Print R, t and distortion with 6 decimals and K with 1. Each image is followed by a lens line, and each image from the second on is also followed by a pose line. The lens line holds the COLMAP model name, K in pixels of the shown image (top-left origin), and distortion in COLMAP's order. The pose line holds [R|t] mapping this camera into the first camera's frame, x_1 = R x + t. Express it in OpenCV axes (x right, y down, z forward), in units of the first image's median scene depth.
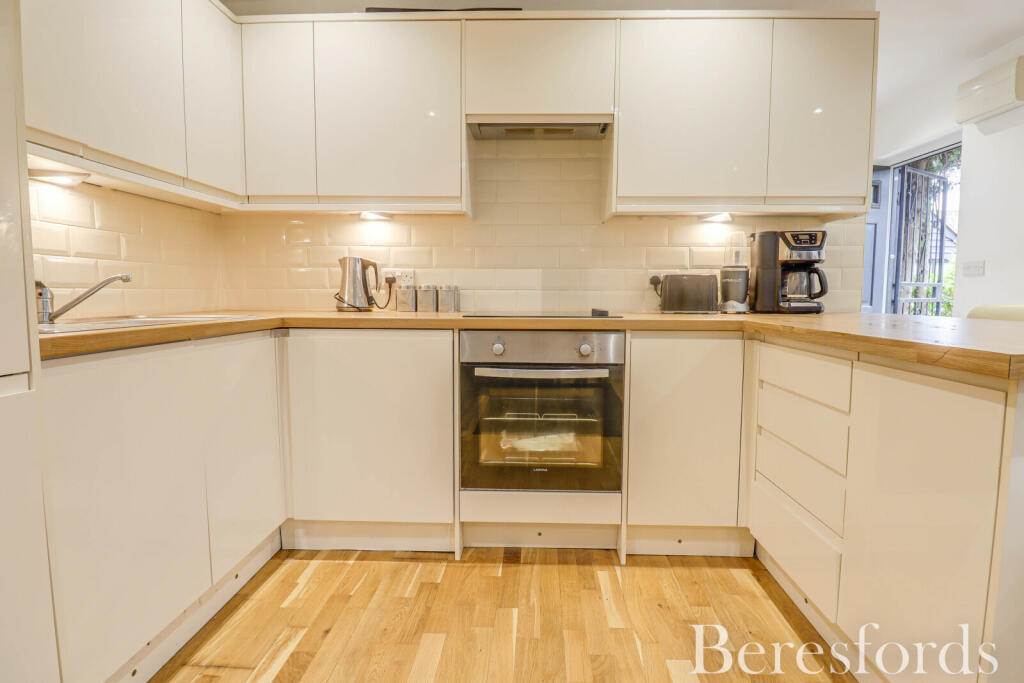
lens RADIAL K [[491.3, 0, 516.5], [0, 491.3, 333.3], [0, 0, 1]] dist [-0.010964, -0.001010]
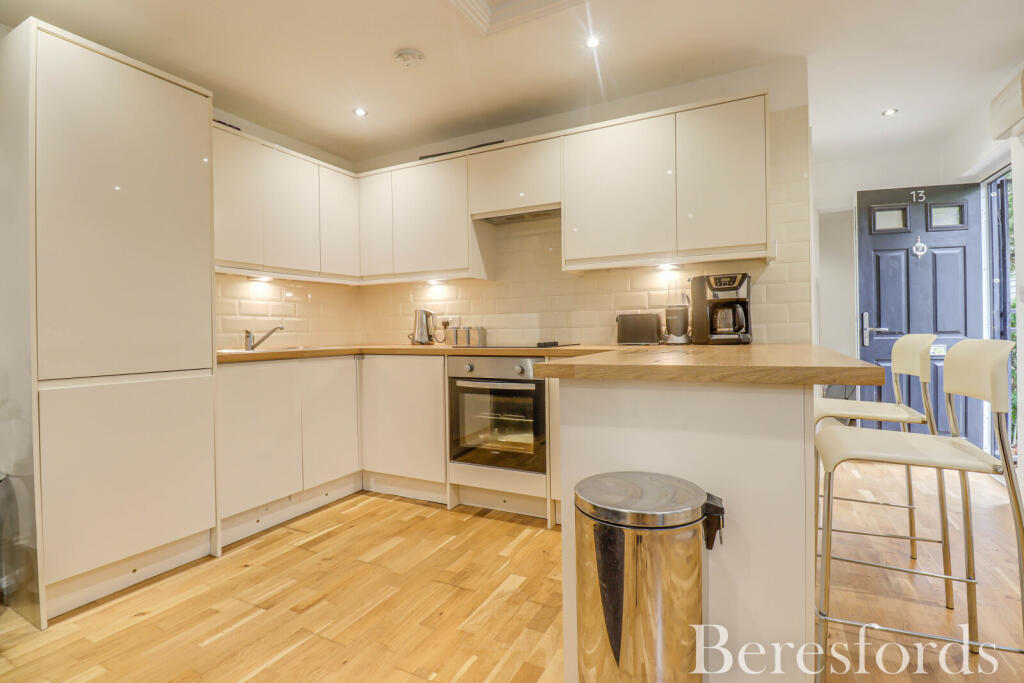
lens RADIAL K [[476.6, 0, 519.6], [0, 476.6, 332.7], [0, 0, 1]] dist [-0.008407, -0.000736]
pose [[0.907655, -0.015409, -0.419434, 0.650597], [-0.015565, 0.997403, -0.070327, 0.020433], [0.419428, 0.070361, 0.905058, -0.250310]]
